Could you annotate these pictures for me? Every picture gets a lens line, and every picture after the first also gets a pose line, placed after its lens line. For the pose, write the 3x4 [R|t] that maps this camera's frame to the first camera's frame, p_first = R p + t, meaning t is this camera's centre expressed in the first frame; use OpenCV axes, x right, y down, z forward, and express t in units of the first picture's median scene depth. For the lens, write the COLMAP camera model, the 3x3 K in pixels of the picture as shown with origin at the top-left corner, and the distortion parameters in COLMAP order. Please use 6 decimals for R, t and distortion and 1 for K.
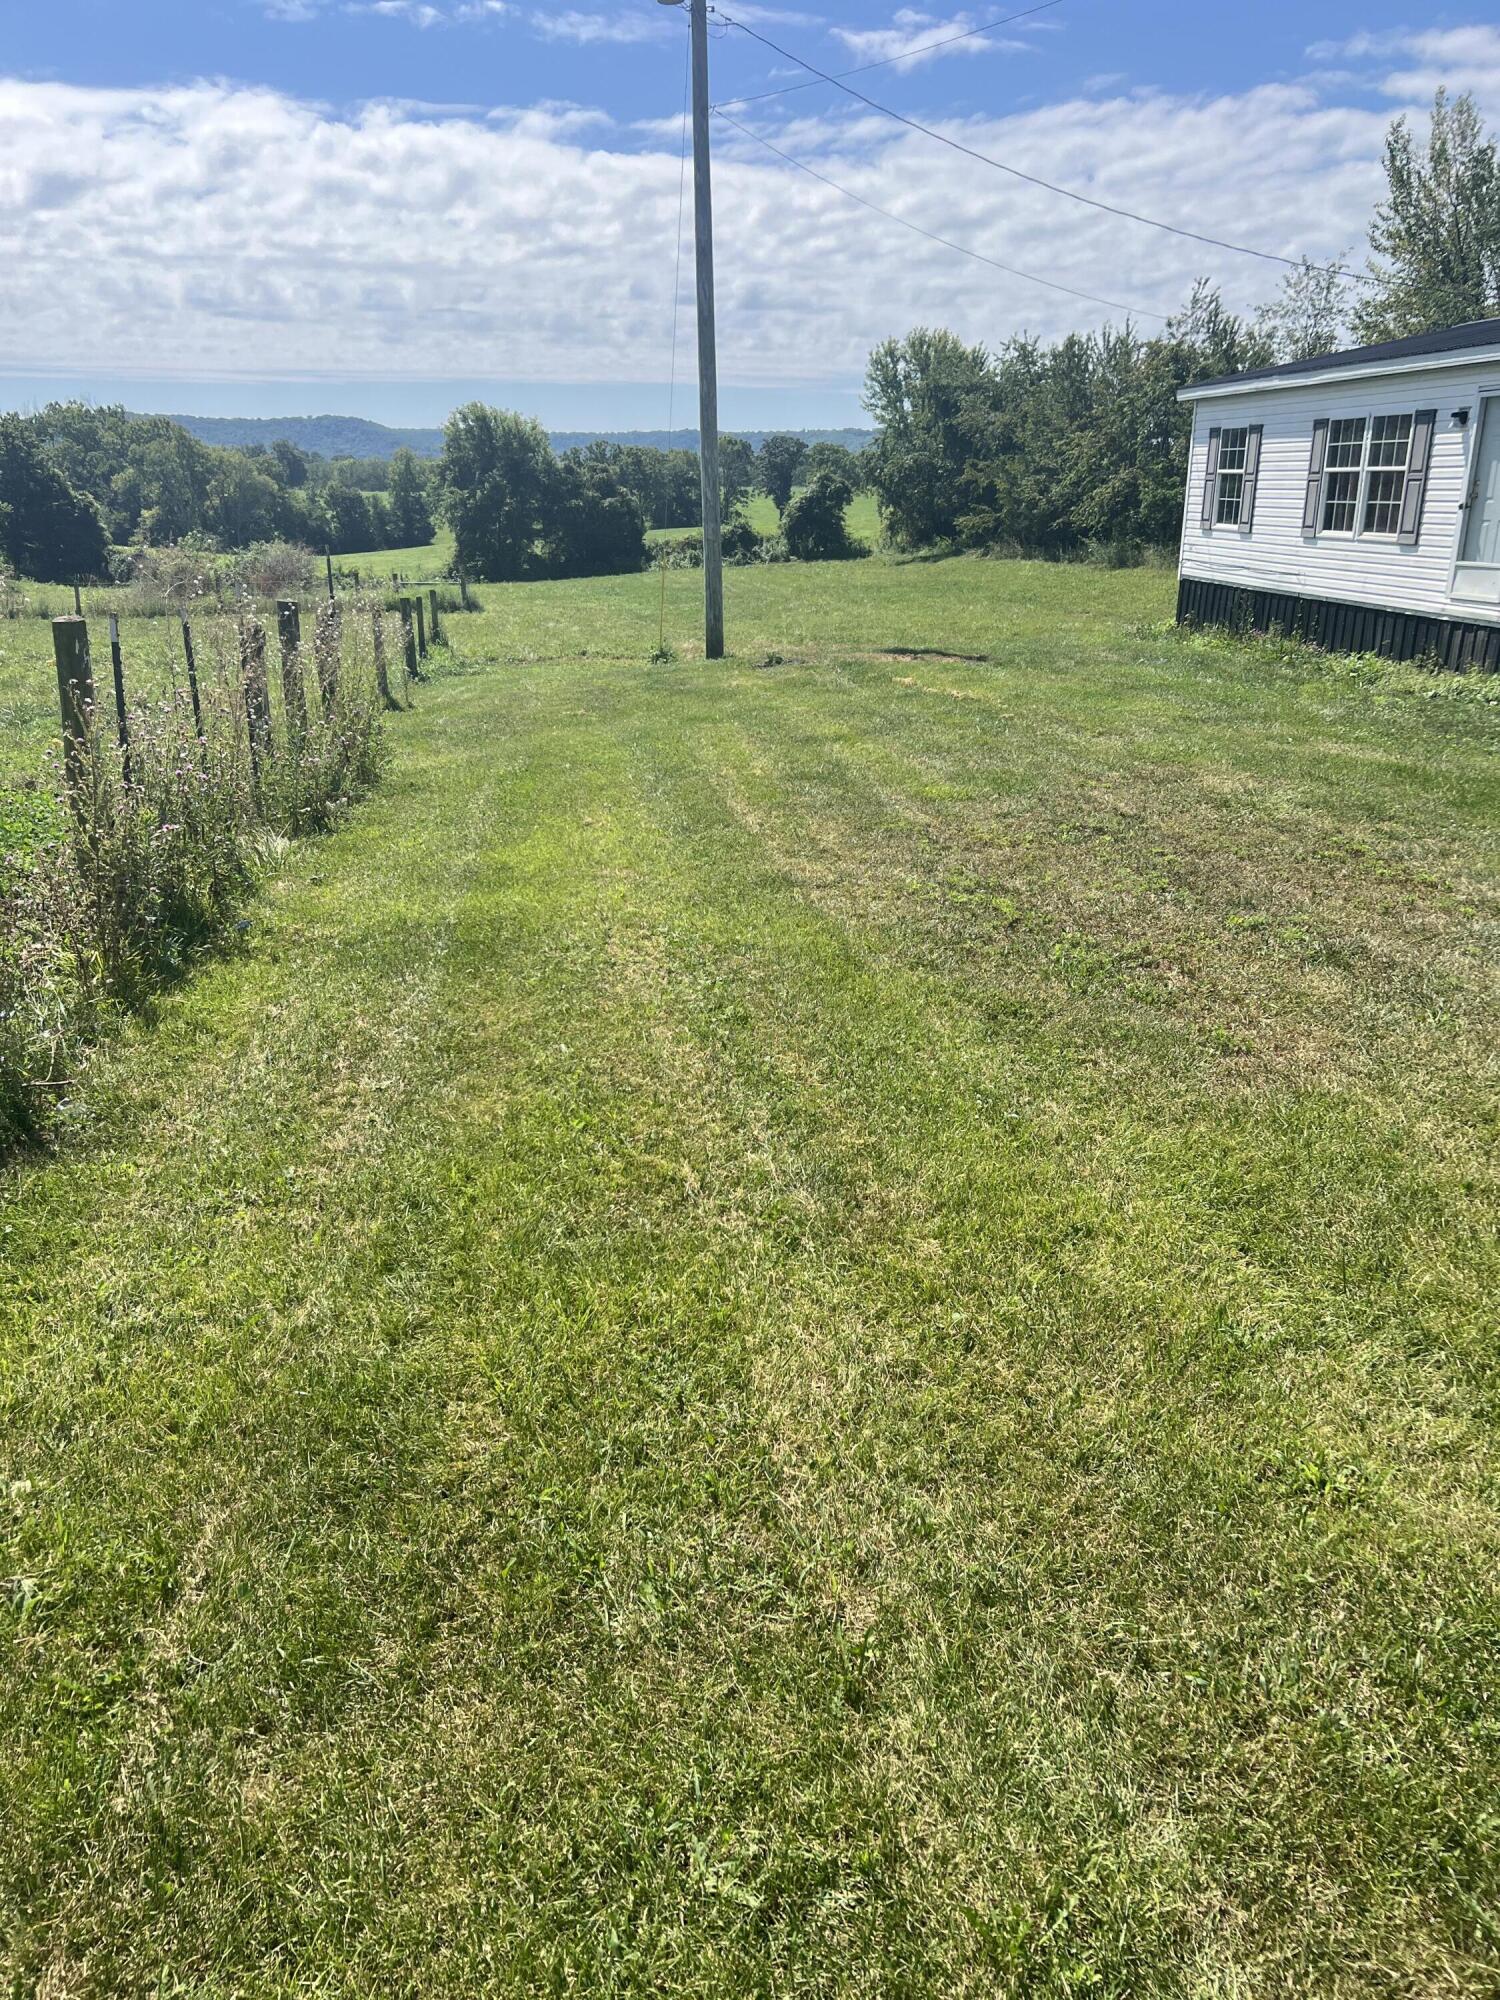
lens RADIAL K [[1518.0, 0, 713.0], [0, 1518.0, 982.5], [0, 0, 1]] dist [0.062425, -0.067931]
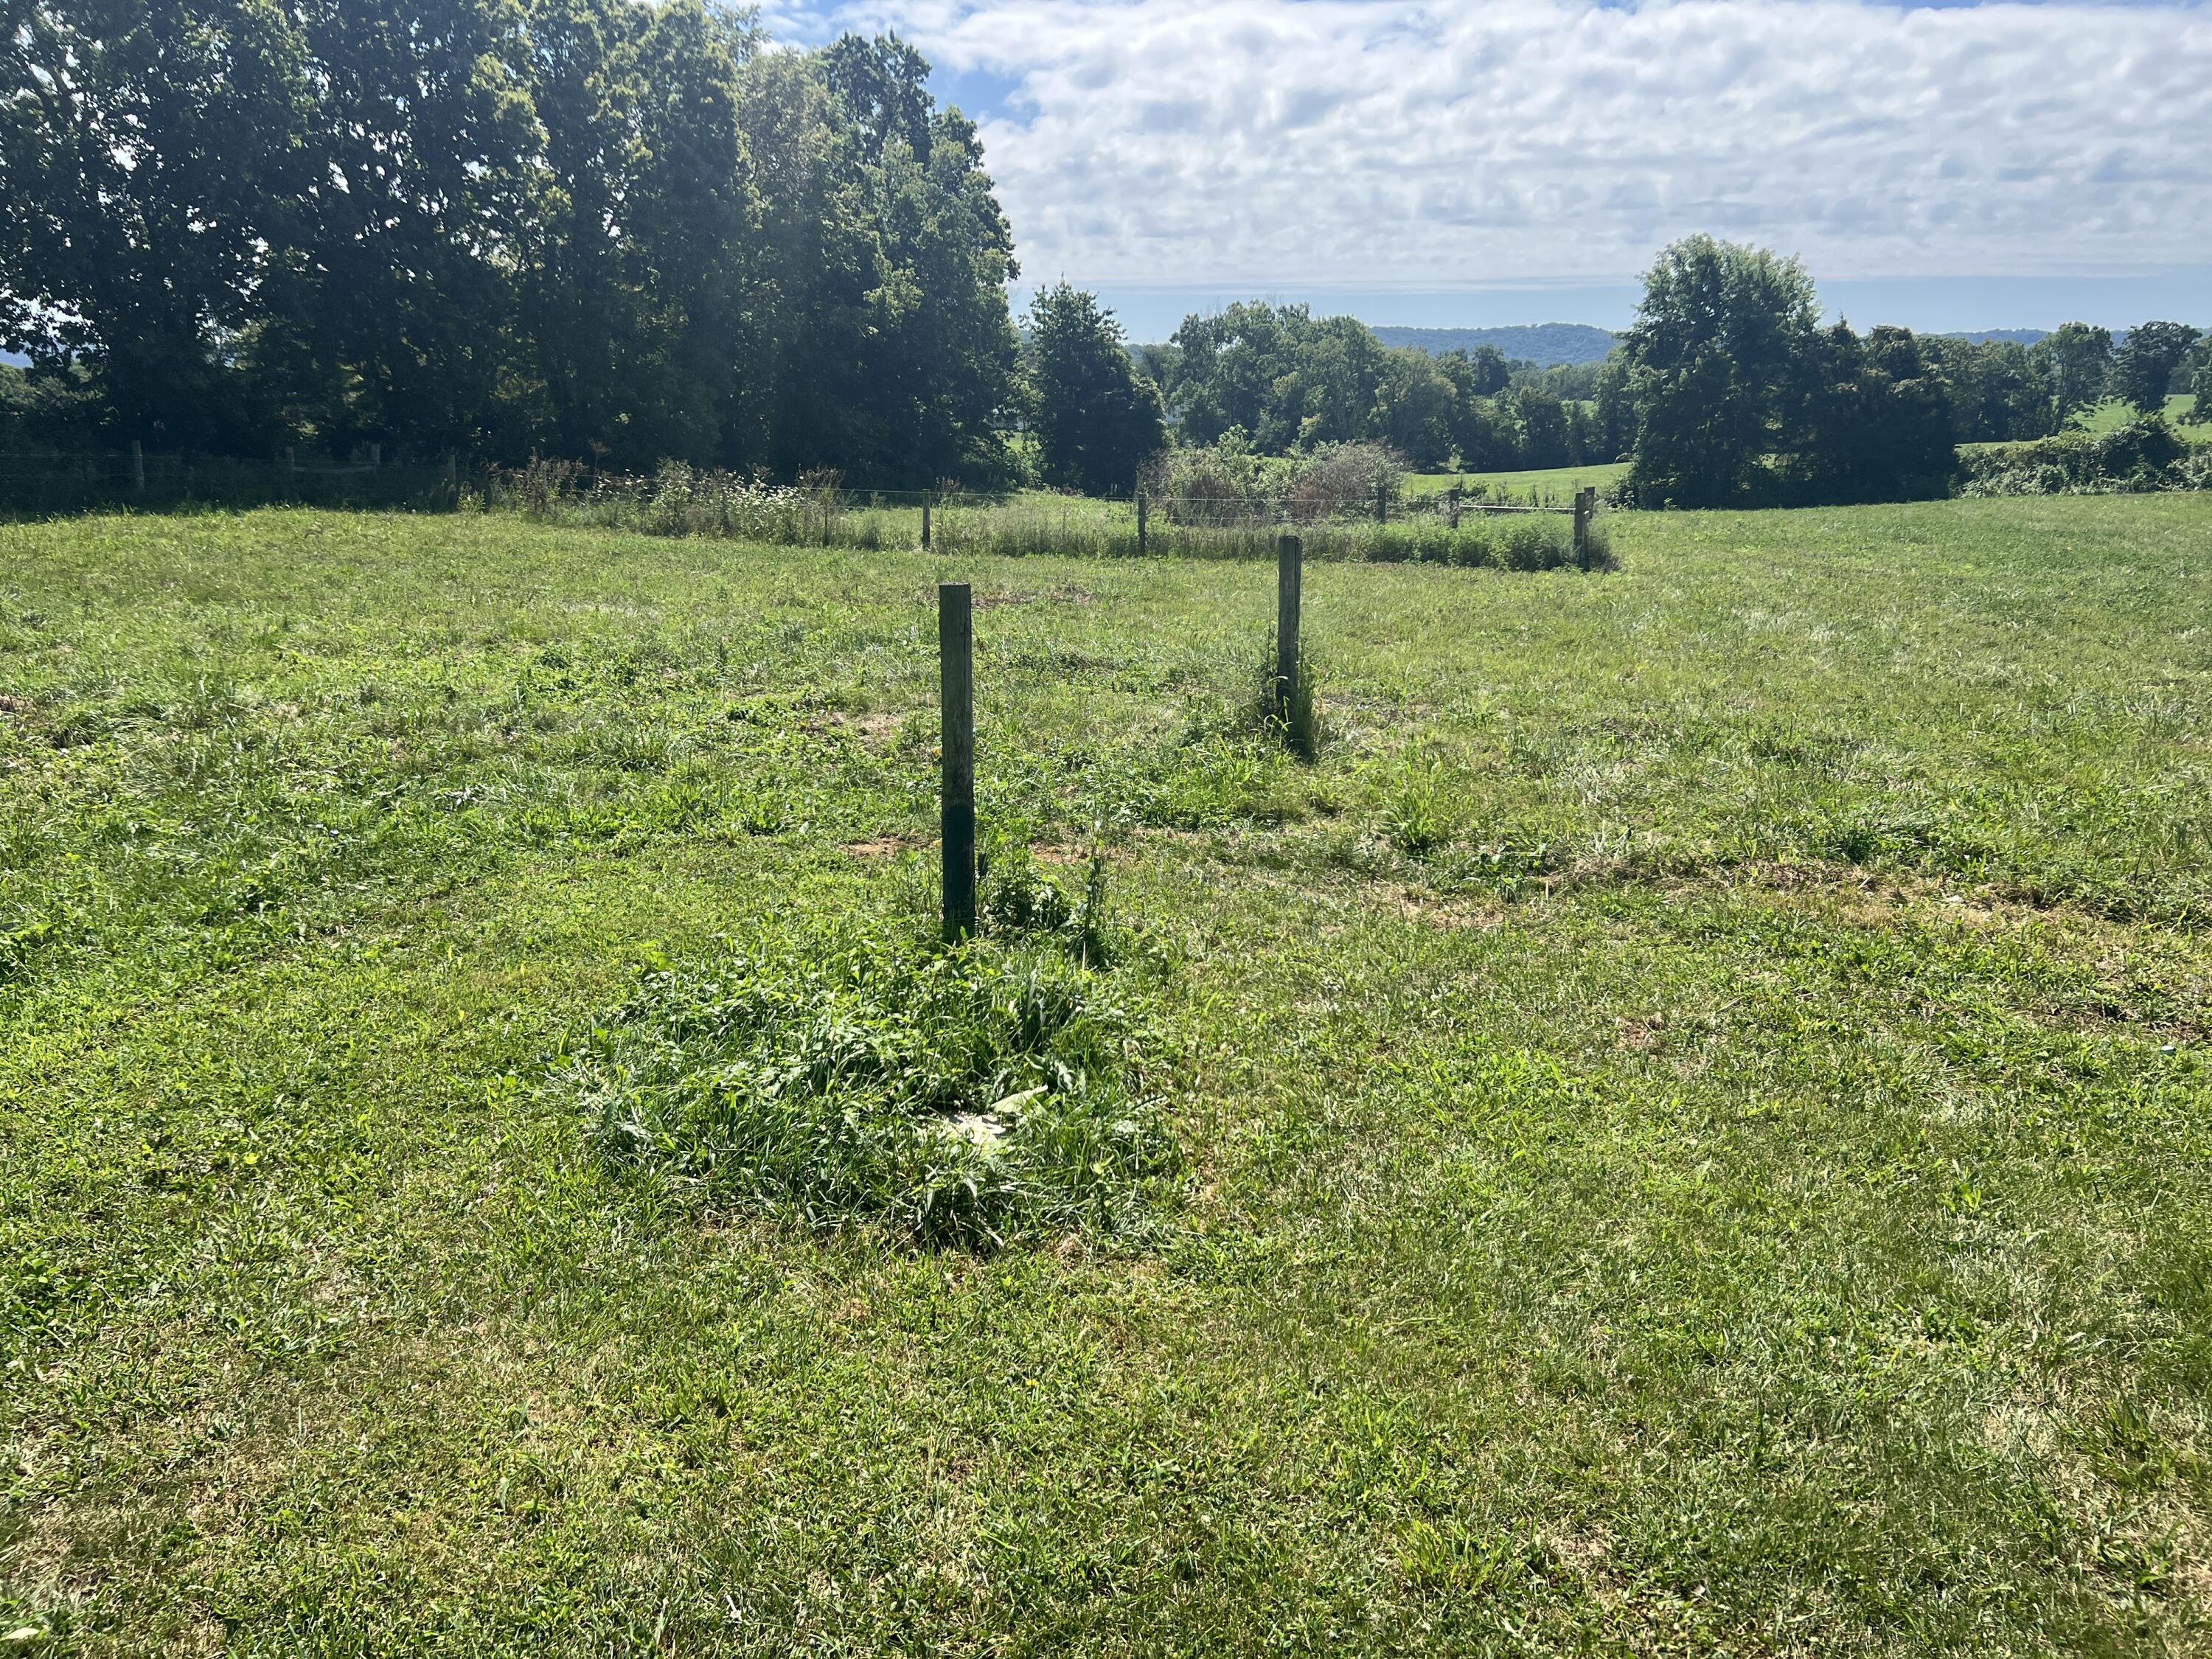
lens RADIAL K [[1678.9, 0, 1106.0], [0, 1678.9, 829.5], [0, 0, 1]] dist [0.062425, -0.067931]
pose [[0.887128, 0.119058, -0.445902, -0.026195], [-0.147784, 0.988562, -0.030068, -0.068179], [0.437222, 0.092572, 0.894577, 0.257015]]
